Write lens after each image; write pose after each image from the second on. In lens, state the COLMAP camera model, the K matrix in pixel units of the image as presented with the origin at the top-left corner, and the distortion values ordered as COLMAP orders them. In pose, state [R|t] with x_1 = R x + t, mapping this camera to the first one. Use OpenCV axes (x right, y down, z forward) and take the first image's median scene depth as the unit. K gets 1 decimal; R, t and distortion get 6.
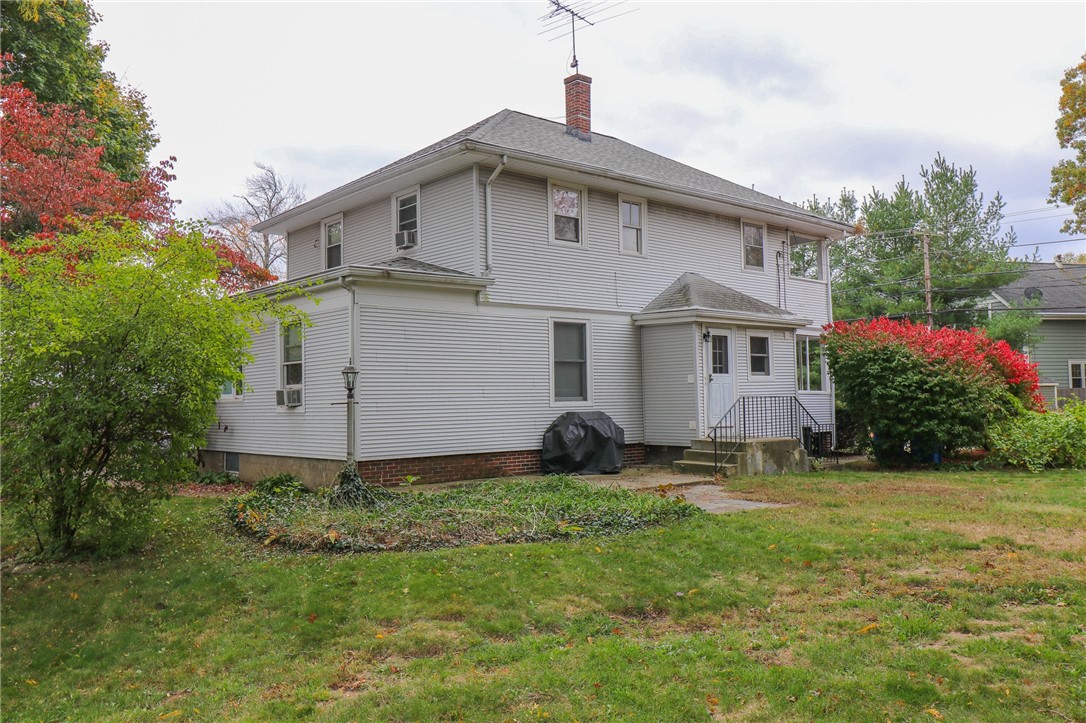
lens RADIAL K [[876.1, 0, 551.2], [0, 876.1, 335.5], [0, 0, 1]] dist [-0.004708, 0.007176]
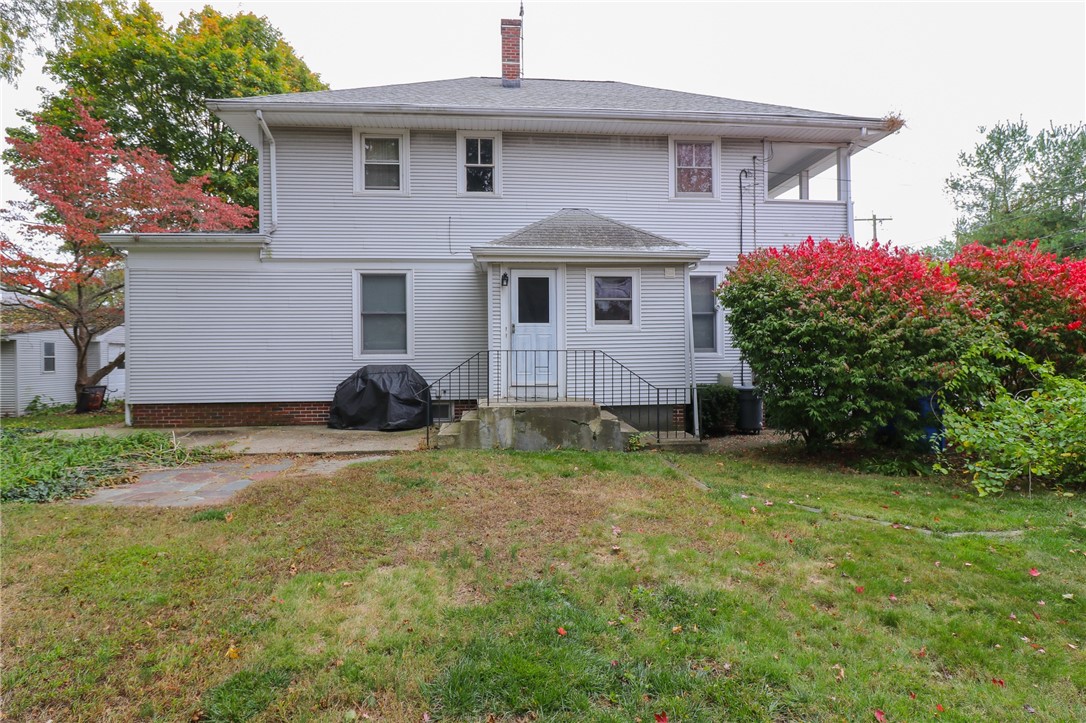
lens RADIAL K [[589.1, 0, 541.8], [0, 589.1, 351.1], [0, 0, 1]] dist [-0.002652, -0.000065]
pose [[0.804105, 0.006954, -0.594446, 0.538492], [0.037844, 0.997305, 0.062858, 0.035508], [0.593281, -0.073041, 0.801675, 0.553459]]
